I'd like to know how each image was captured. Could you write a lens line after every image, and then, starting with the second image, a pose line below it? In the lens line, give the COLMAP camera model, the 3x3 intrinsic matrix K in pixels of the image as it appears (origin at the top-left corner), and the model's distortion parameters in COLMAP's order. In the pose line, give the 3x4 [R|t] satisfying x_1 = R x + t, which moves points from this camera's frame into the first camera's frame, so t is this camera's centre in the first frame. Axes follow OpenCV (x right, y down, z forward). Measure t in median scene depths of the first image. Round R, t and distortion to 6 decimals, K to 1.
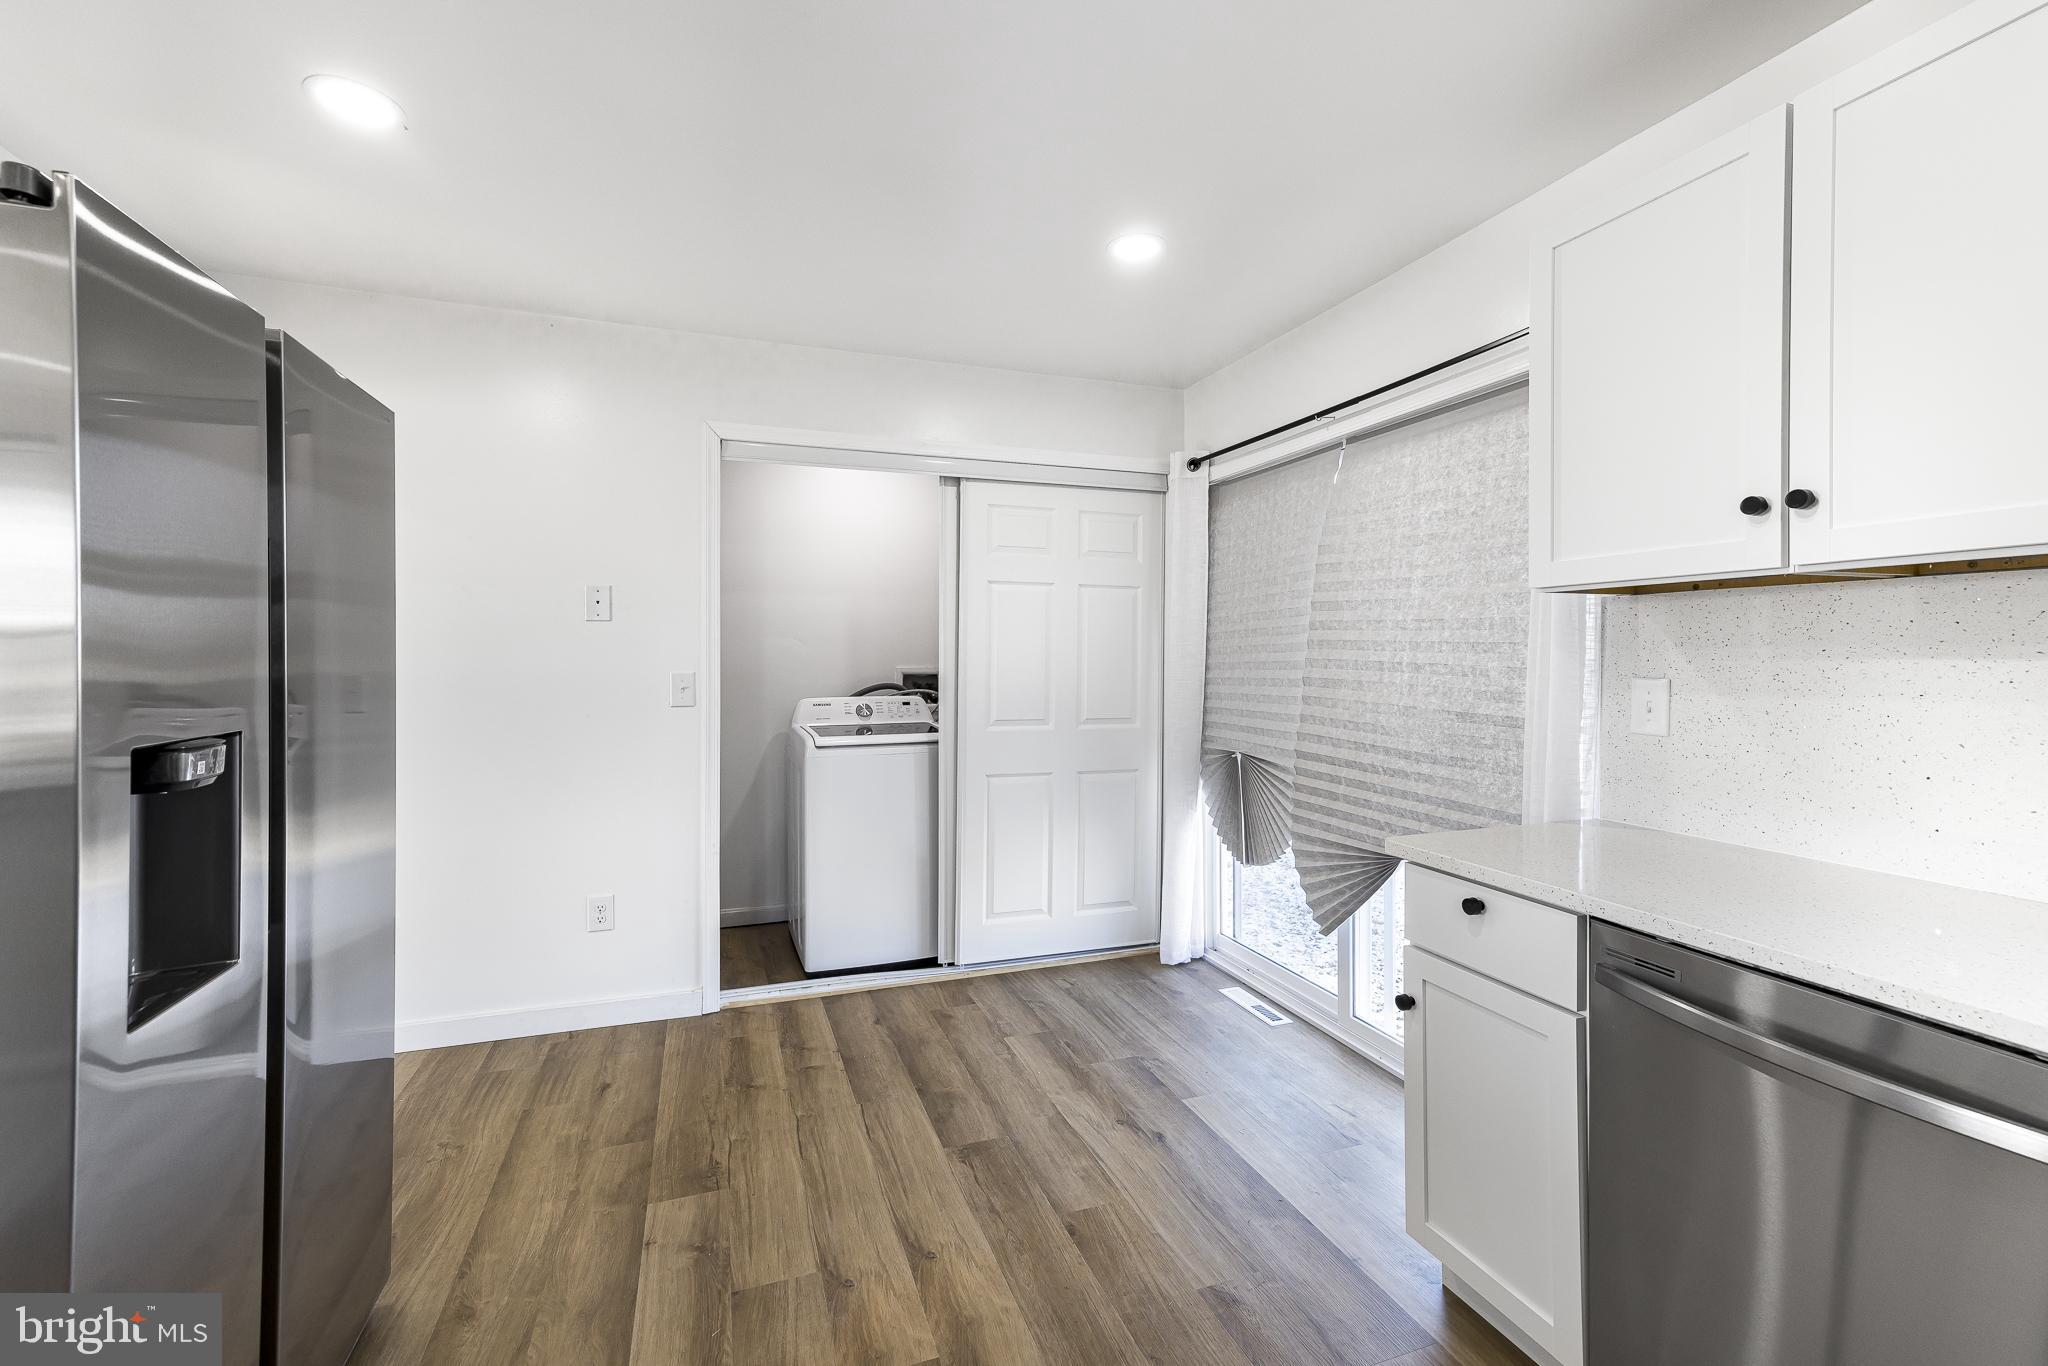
lens RADIAL K [[844.7, 0, 1016.9], [0, 844.7, 644.3], [0, 0, 1]] dist [-0.016452, 0.007984]
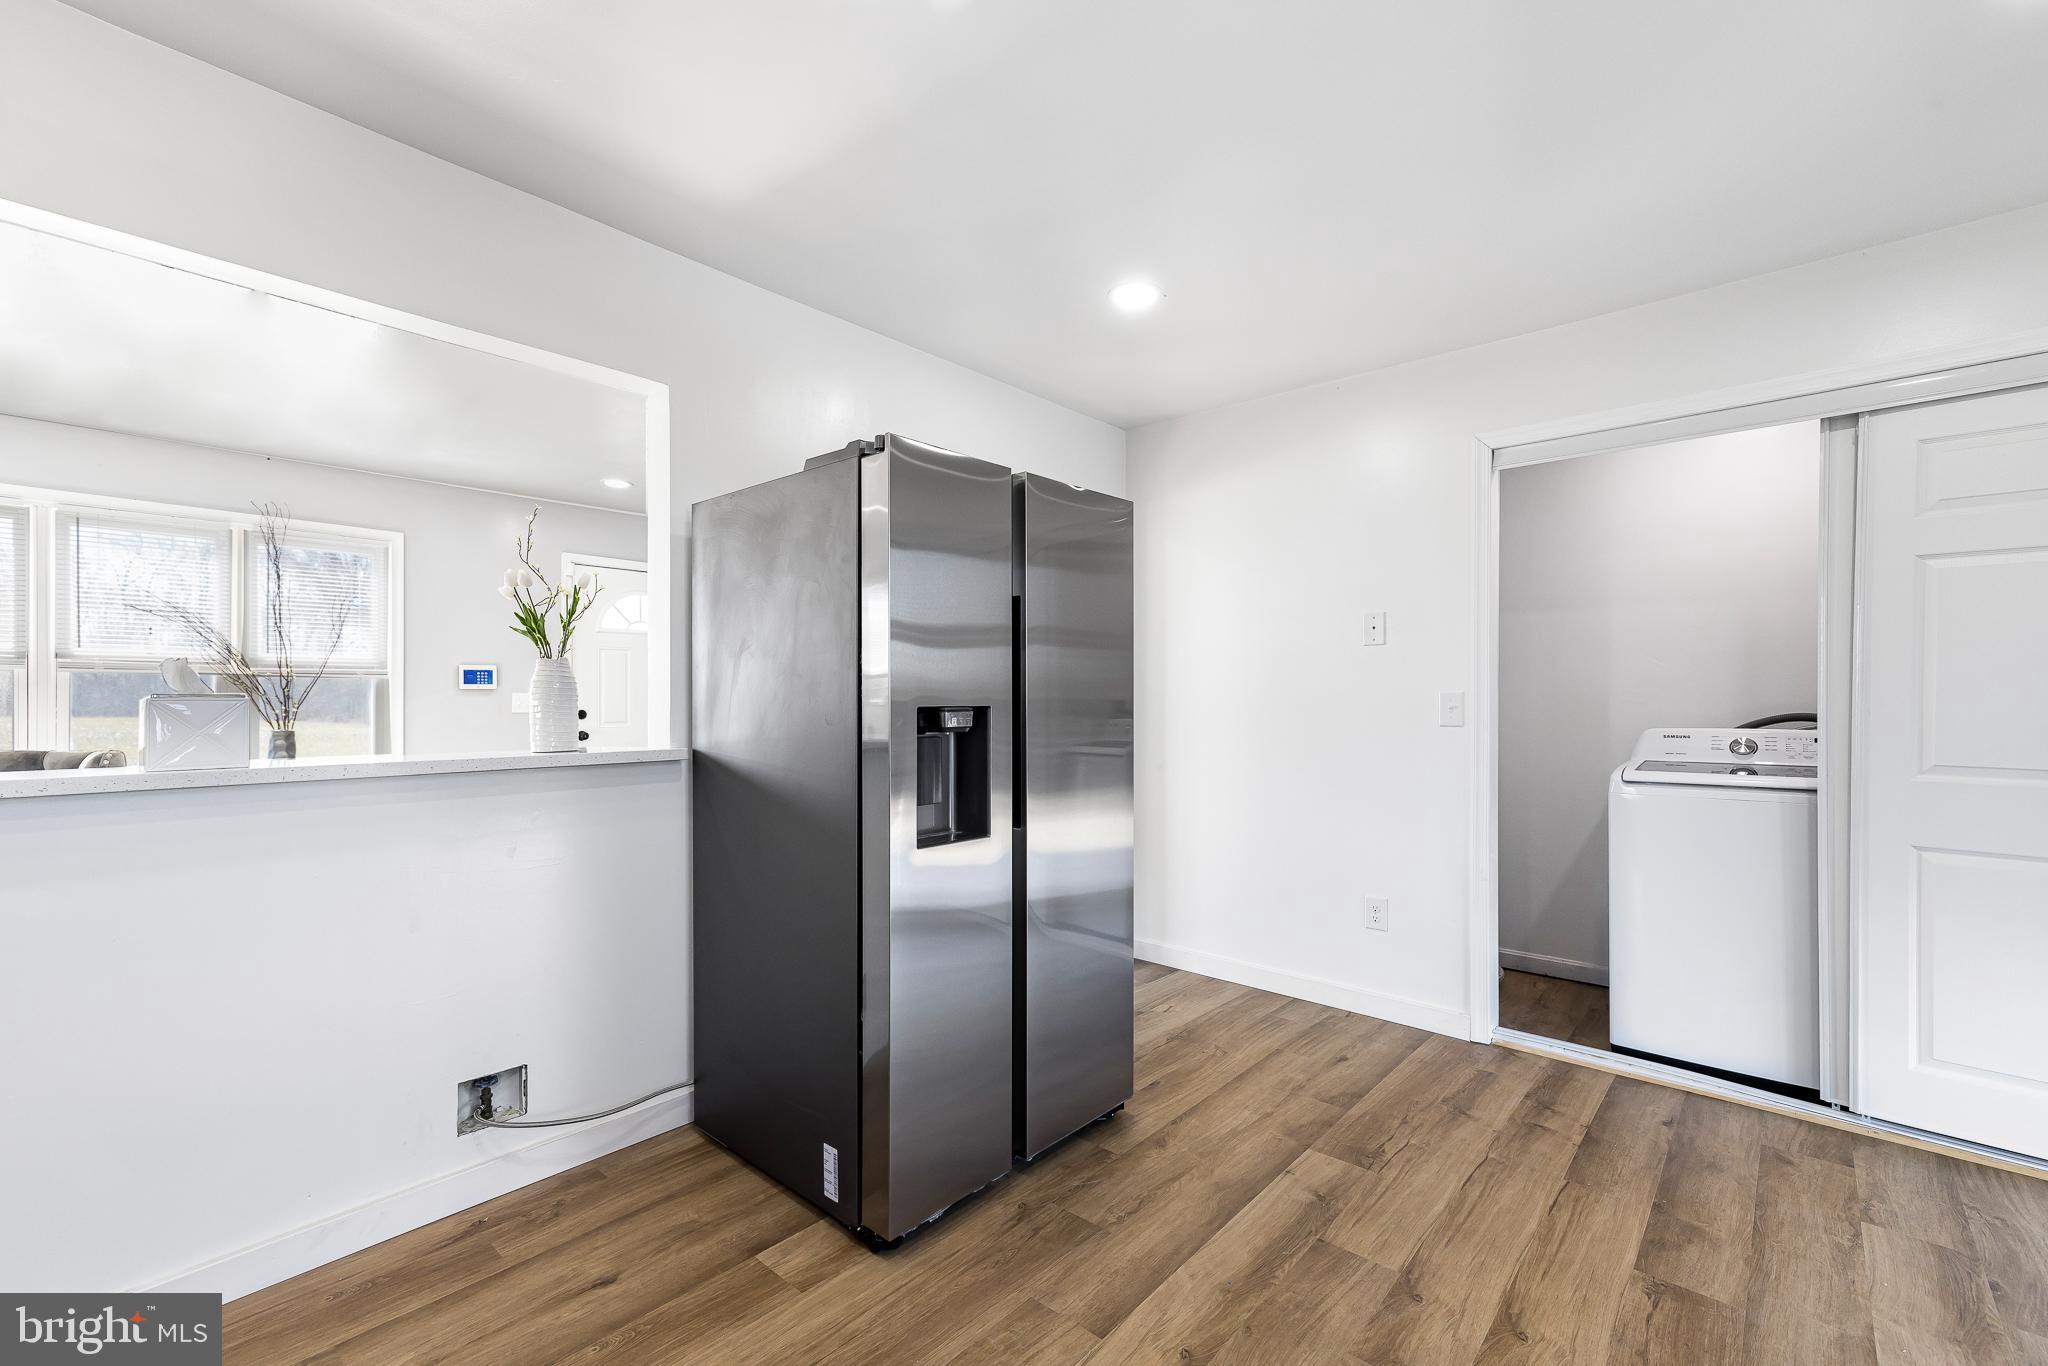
lens RADIAL K [[861.0, 0, 1024.0], [0, 861.0, 683.0], [0, 0, 1]] dist [0.000375, 0.000554]
pose [[0.477867, -0.015265, -0.878300, 0.336446], [0.013496, 0.999859, -0.010035, 0.033598], [0.878329, -0.007058, 0.478005, 0.084806]]
